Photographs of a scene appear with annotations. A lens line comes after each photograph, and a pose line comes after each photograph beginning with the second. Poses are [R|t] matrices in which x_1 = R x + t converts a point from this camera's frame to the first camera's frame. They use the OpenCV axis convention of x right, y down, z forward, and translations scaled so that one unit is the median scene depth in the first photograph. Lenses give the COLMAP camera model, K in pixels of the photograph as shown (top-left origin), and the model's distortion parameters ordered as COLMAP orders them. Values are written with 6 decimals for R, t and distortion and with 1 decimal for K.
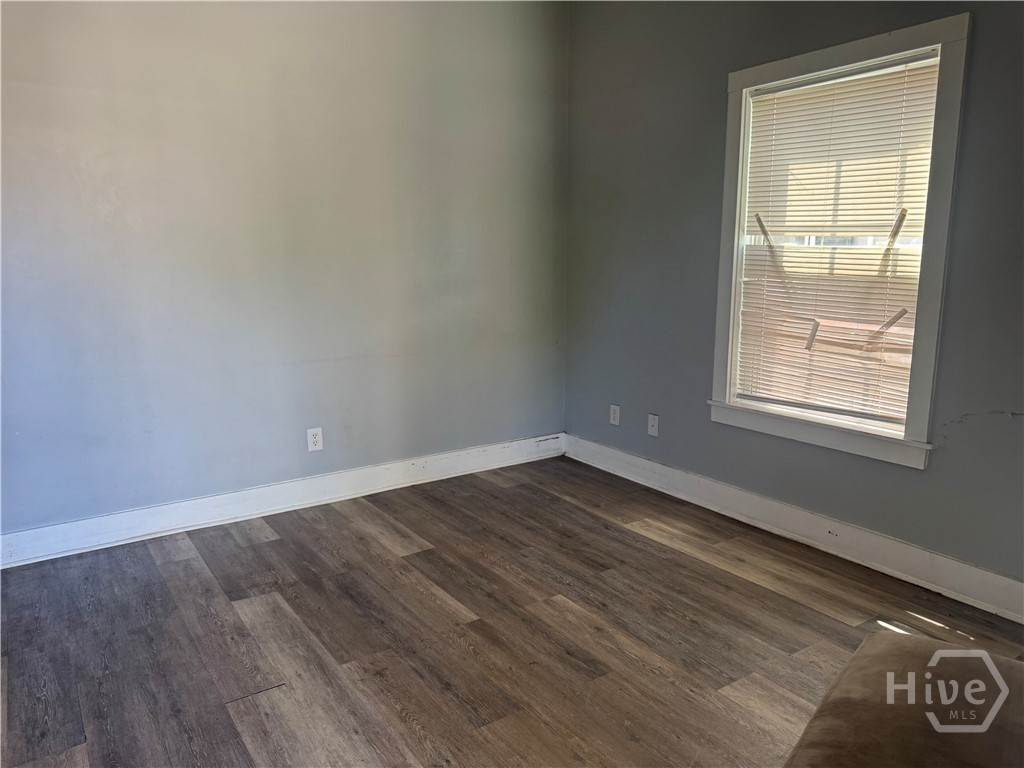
lens RADIAL K [[728.0, 0, 512.0], [0, 728.0, 384.0], [0, 0, 1]] dist [0.045874, -0.059864]
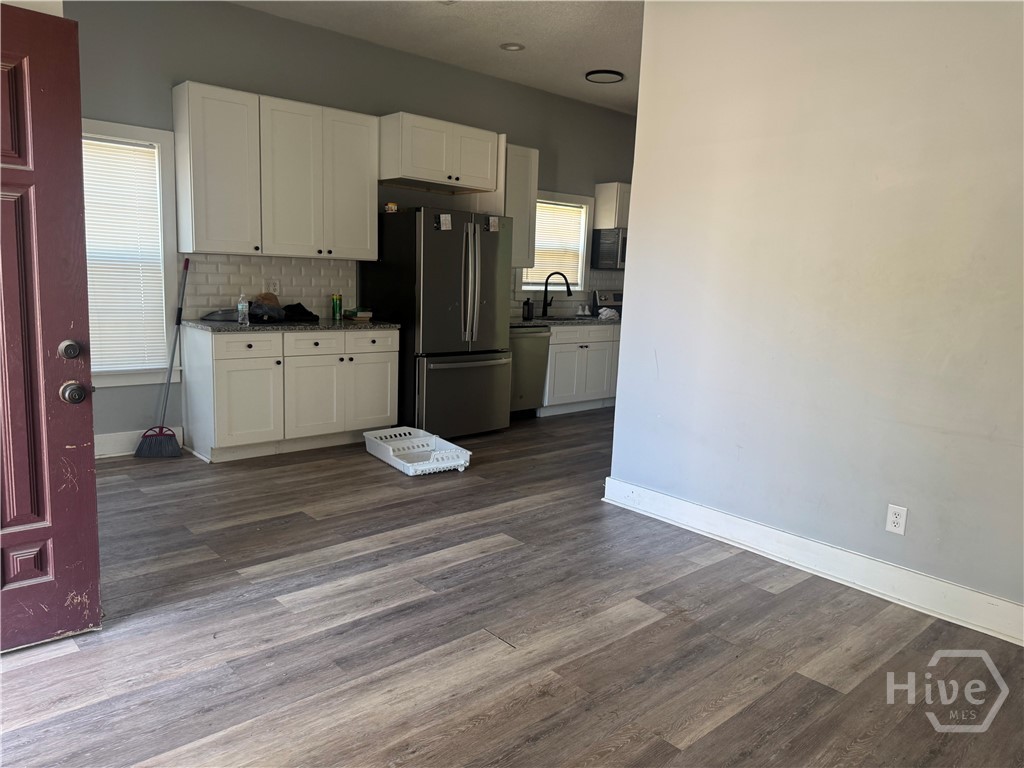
lens RADIAL K [[728.0, 0, 512.0], [0, 728.0, 384.0], [0, 0, 1]] dist [0.045874, -0.059864]
pose [[0.148220, 0.175567, -0.973246, 0.554231], [-0.223298, 0.964643, 0.140008, -0.111829], [0.963415, 0.196572, 0.182183, 0.538271]]
